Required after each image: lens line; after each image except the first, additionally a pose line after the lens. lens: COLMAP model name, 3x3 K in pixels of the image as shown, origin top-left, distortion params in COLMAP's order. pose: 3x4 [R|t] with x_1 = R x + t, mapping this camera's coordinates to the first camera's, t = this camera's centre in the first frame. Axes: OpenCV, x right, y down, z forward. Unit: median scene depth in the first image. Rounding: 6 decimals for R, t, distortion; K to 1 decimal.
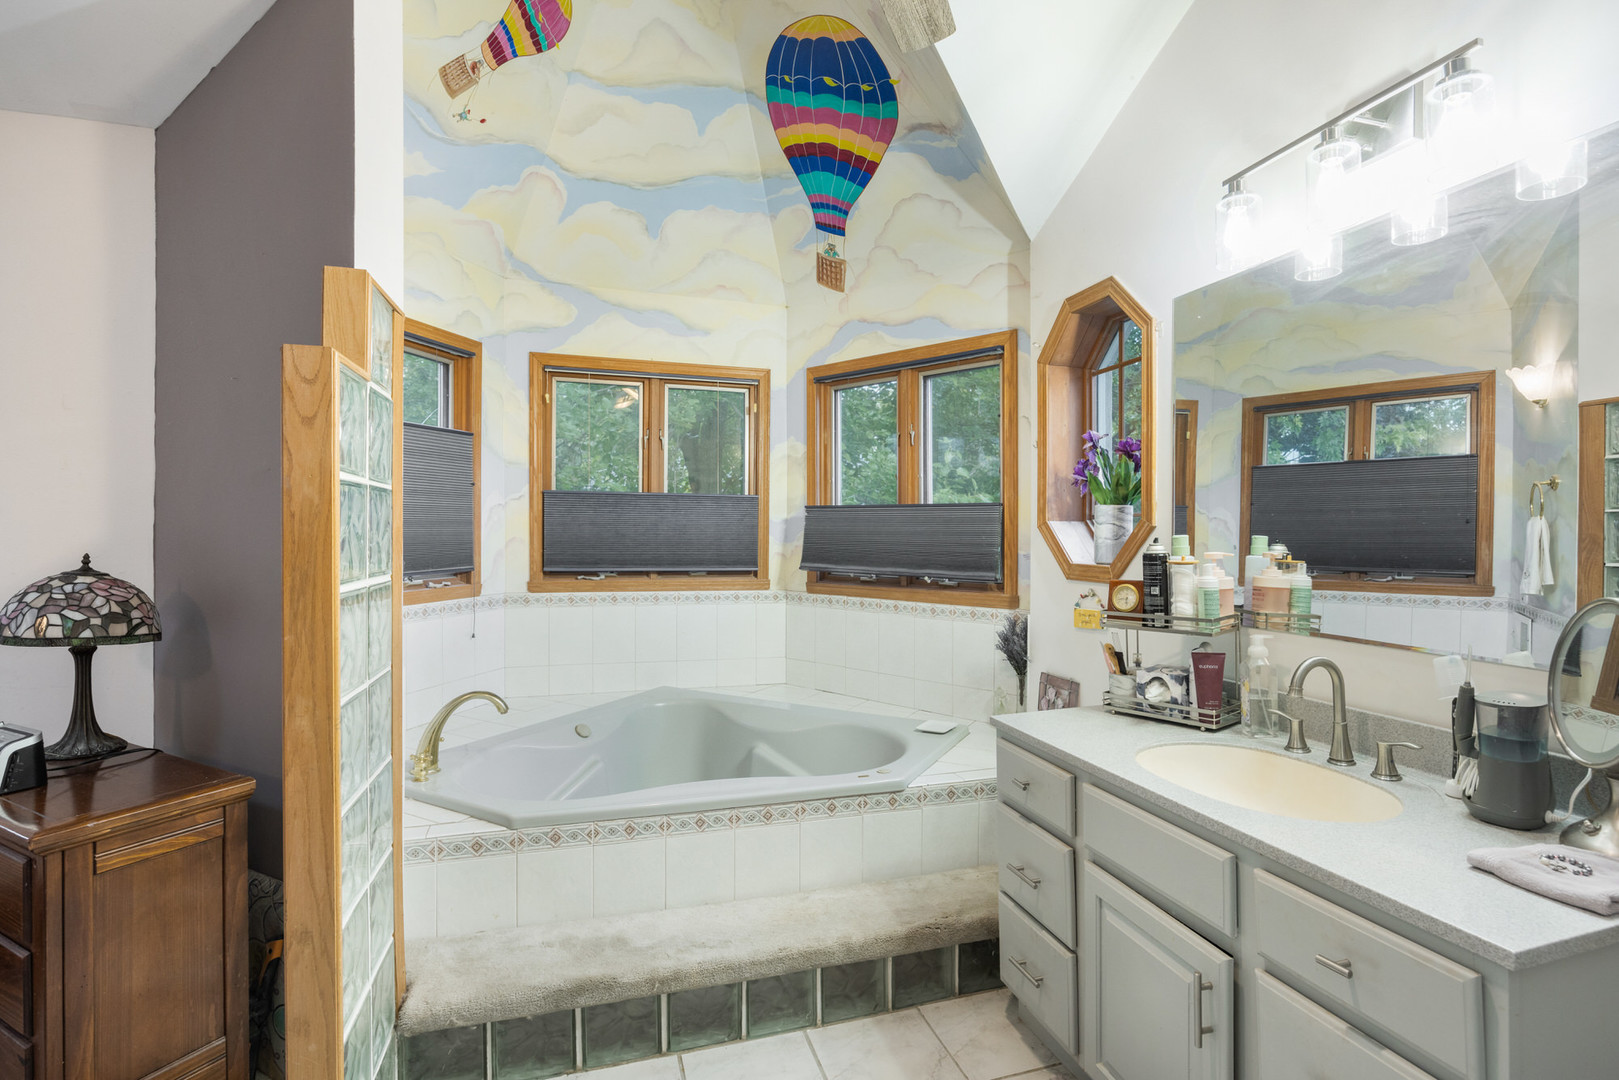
lens RADIAL K [[774.1, 0, 810.6], [0, 774.1, 535.2], [0, 0, 1]] dist [-0.015708, -0.000163]
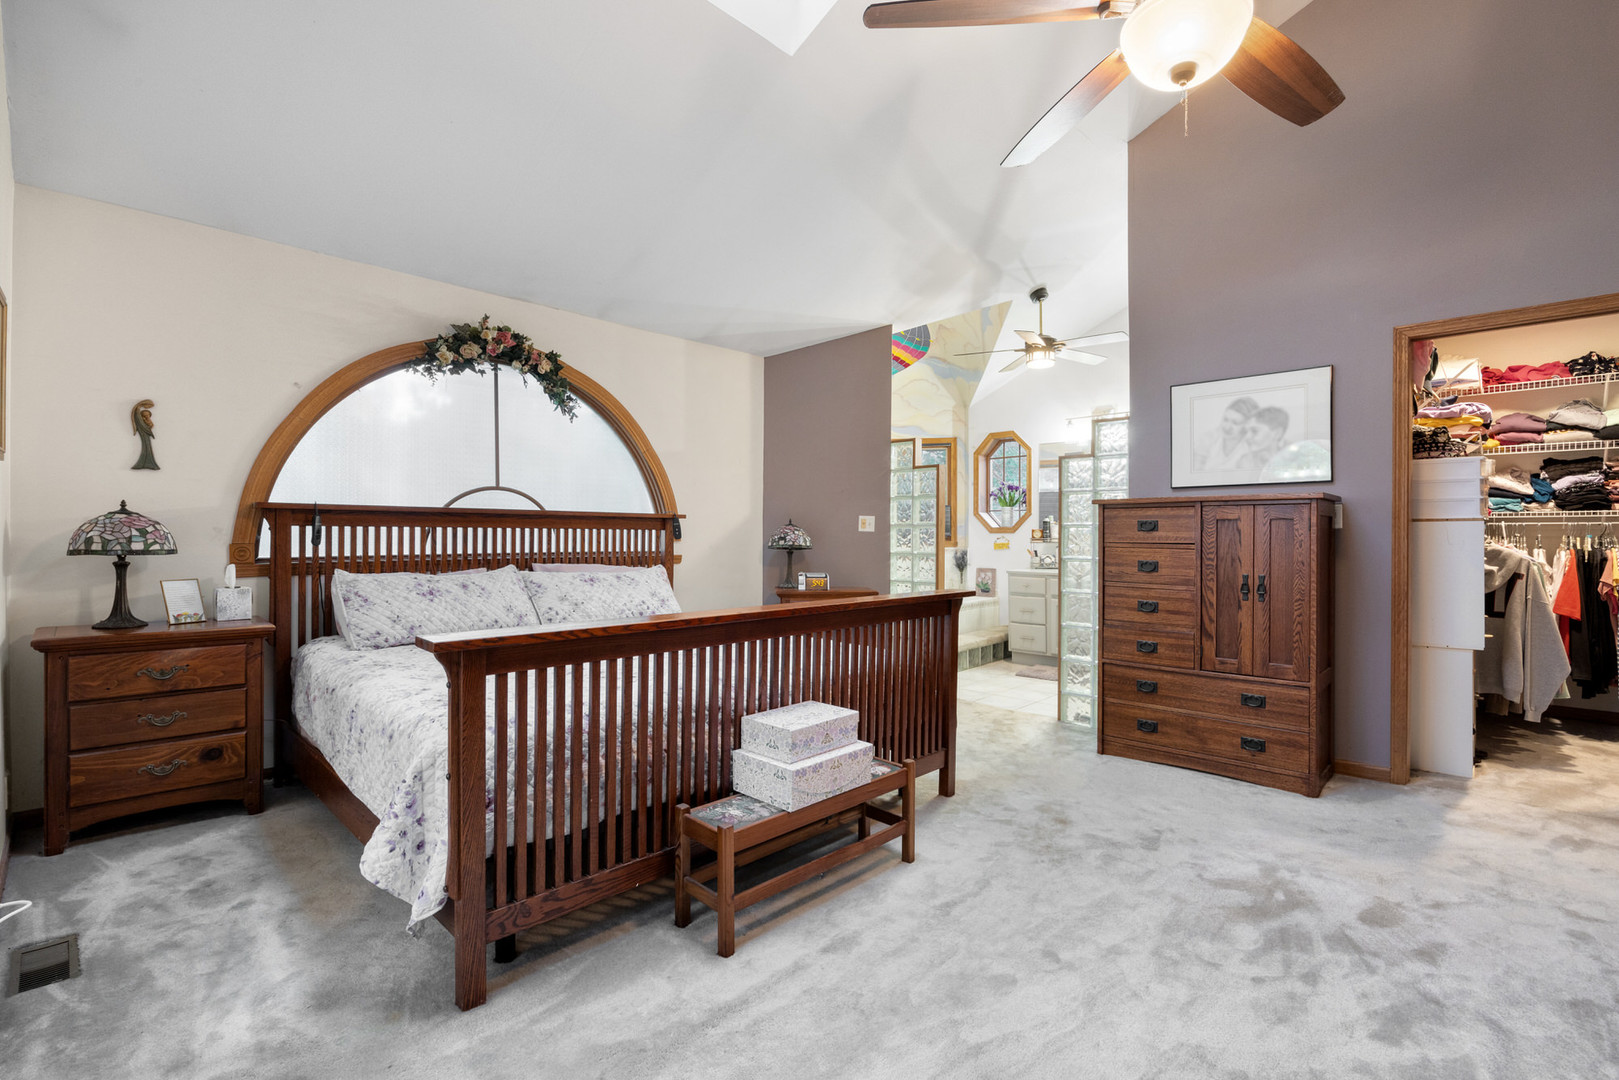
lens RADIAL K [[732.2, 0, 804.6], [0, 732.2, 525.3], [0, 0, 1]] dist [-0.018796, 0.000146]
pose [[0.874705, 0.006634, 0.484610, -2.032502], [-0.005515, 0.999978, -0.003736, 0.055296], [-0.484624, 0.000596, 0.874723, -1.320406]]
